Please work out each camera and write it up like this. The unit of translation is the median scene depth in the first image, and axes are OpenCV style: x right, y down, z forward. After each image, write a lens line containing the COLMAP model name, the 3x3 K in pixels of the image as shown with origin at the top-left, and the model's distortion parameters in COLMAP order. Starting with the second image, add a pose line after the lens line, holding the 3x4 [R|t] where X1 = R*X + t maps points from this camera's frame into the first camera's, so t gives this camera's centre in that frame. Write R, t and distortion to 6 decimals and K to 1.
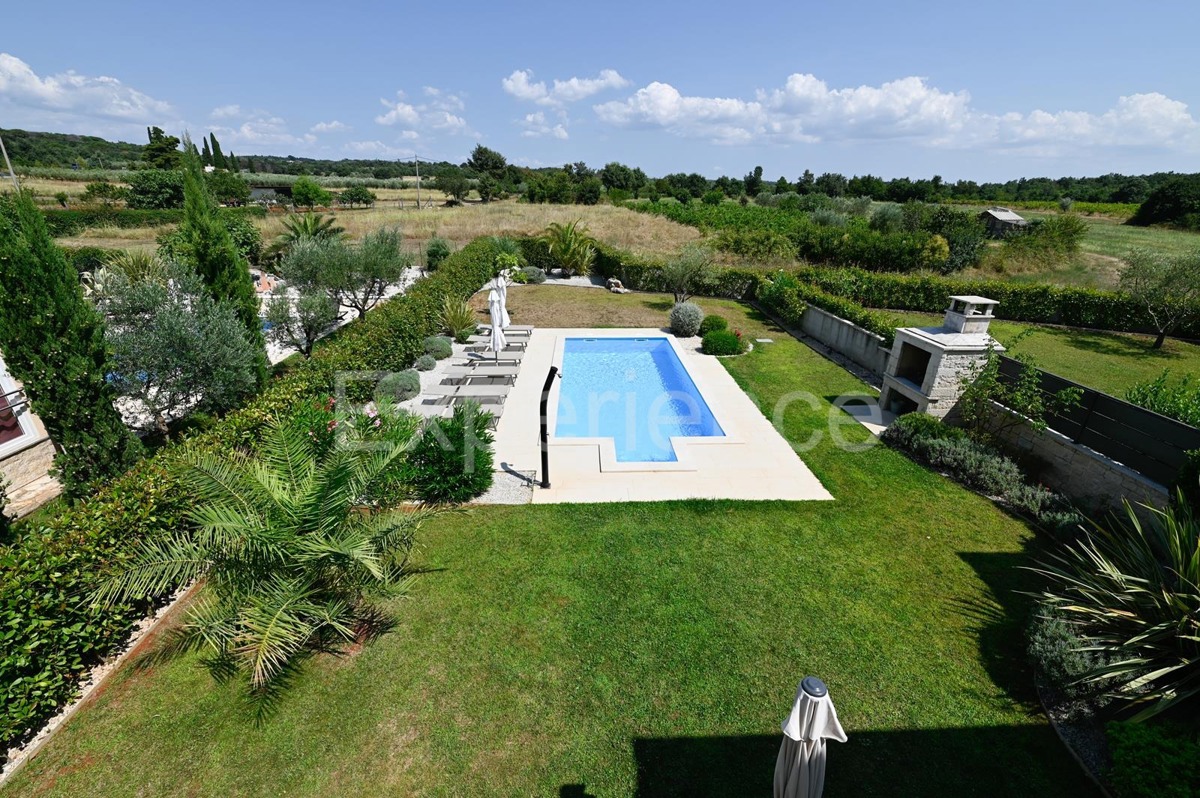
lens RADIAL K [[478.9, 0, 599.1], [0, 478.9, 402.2], [0, 0, 1]] dist [-0.007469, -0.000521]
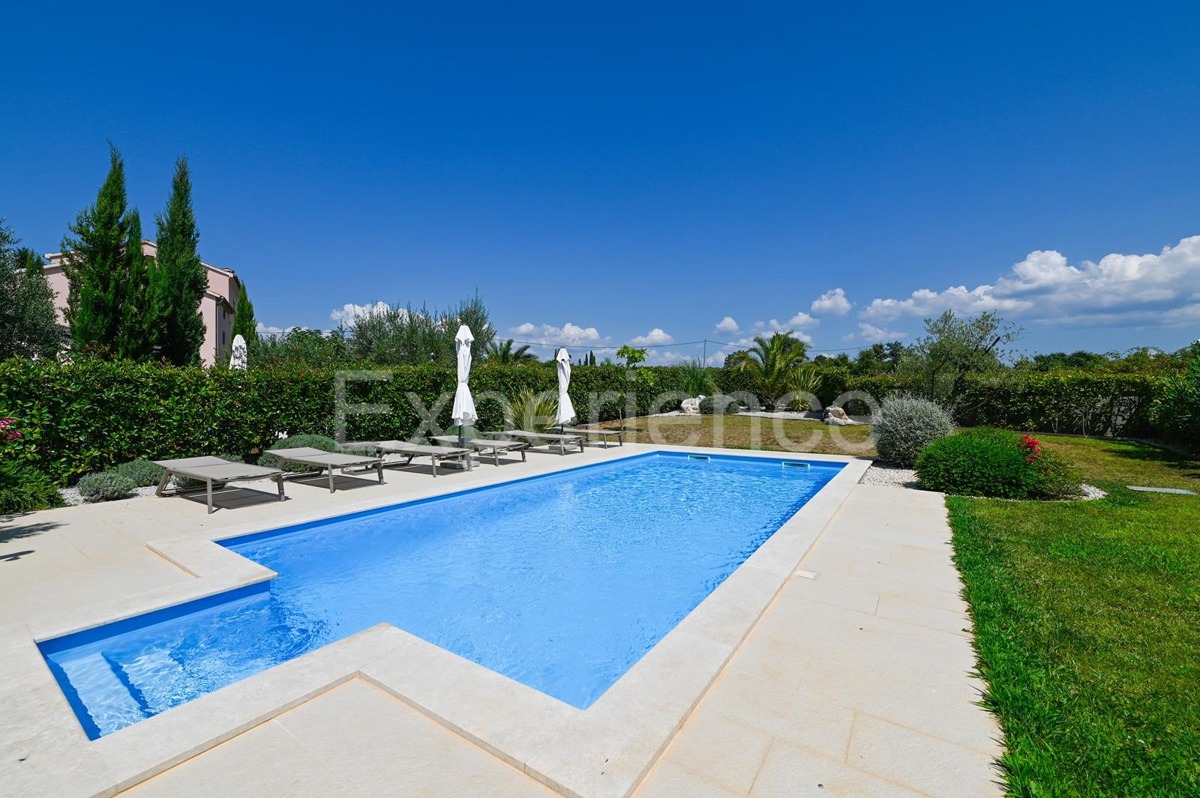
lens RADIAL K [[478.9, 0, 599.1], [0, 478.9, 402.2], [0, 0, 1]] dist [-0.007469, -0.000521]
pose [[0.808295, -0.003498, -0.588768, 0.338245], [-0.225170, 0.922129, -0.314605, 0.019703], [0.544020, 0.386866, 0.744565, 0.770900]]
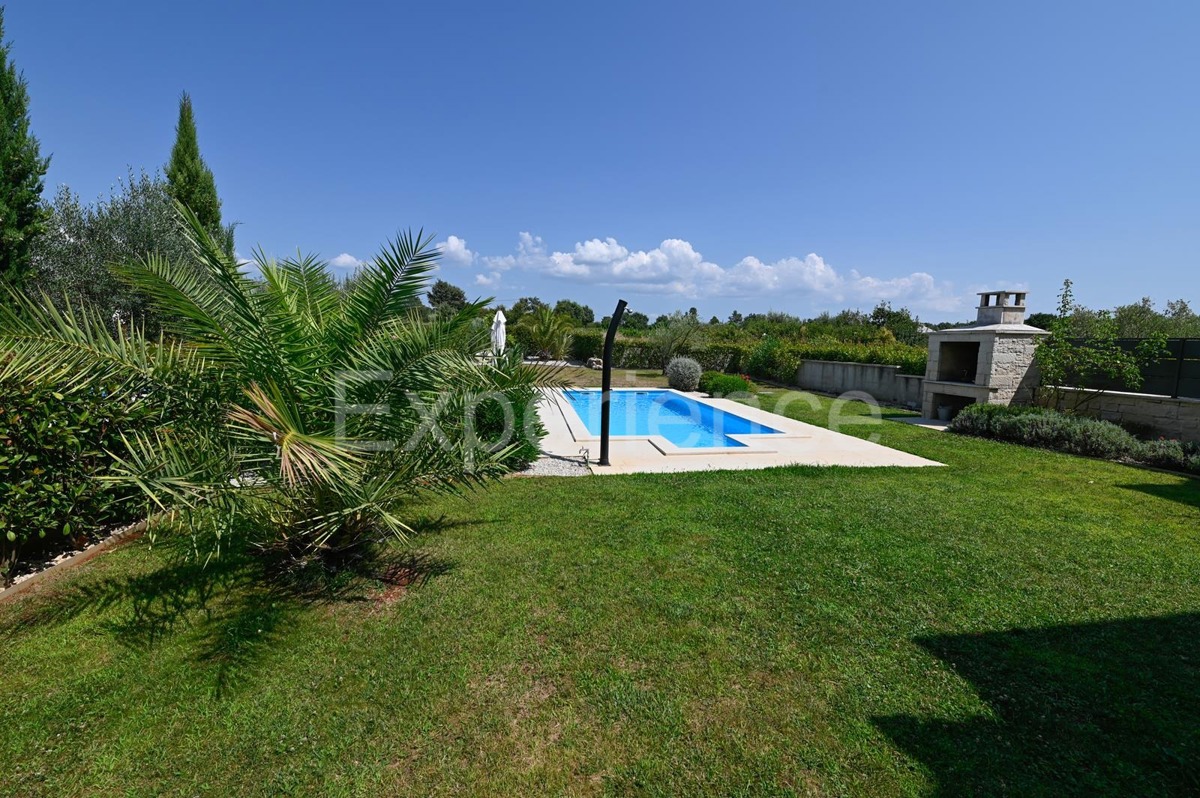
lens RADIAL K [[478.9, 0, 599.1], [0, 478.9, 402.2], [0, 0, 1]] dist [-0.007469, -0.000521]
pose [[0.993644, -0.006646, 0.112374, -0.157865], [0.037312, 0.961270, -0.273072, 0.221933], [-0.106207, 0.275529, 0.955408, 0.173515]]
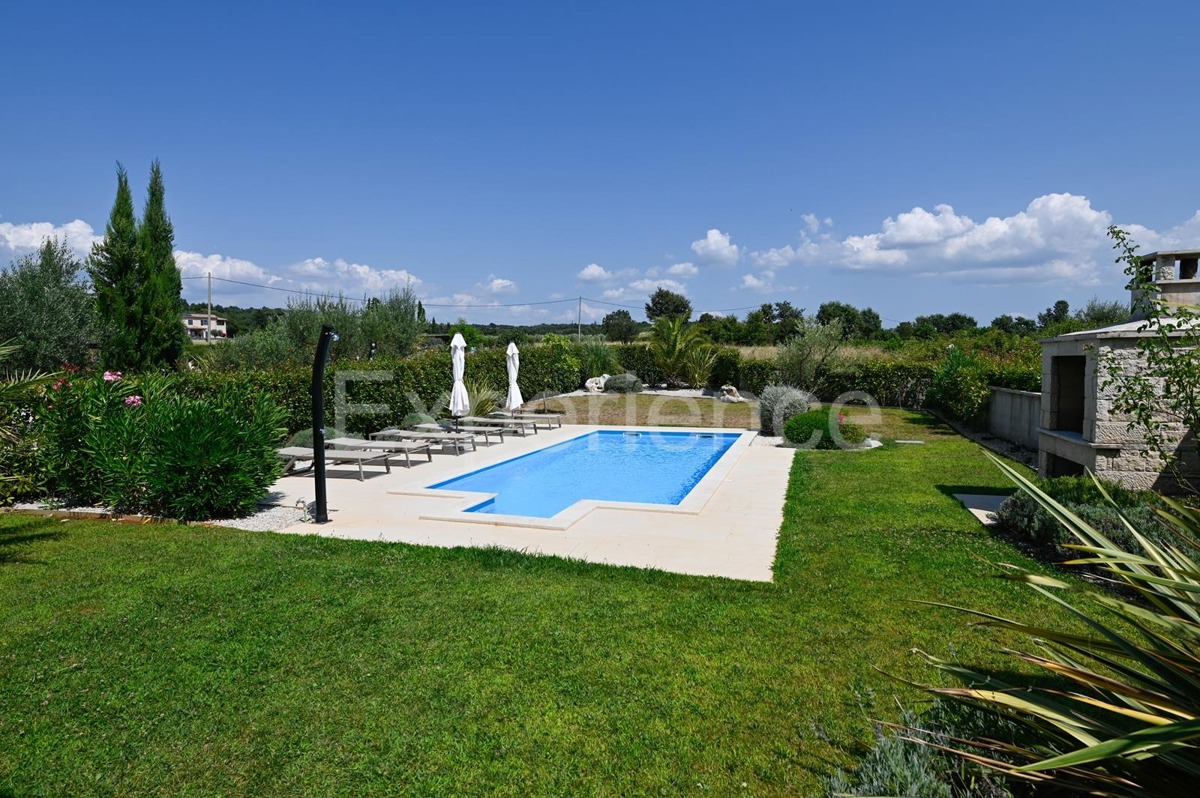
lens RADIAL K [[633.2, 0, 600.0], [0, 633.2, 399.0], [0, 0, 1]] dist [-0.003144, -0.000831]
pose [[0.935931, 0.003539, -0.352166, 0.406549], [-0.122759, 0.940516, -0.316797, 0.184168], [0.330097, 0.339731, 0.880692, 0.246449]]
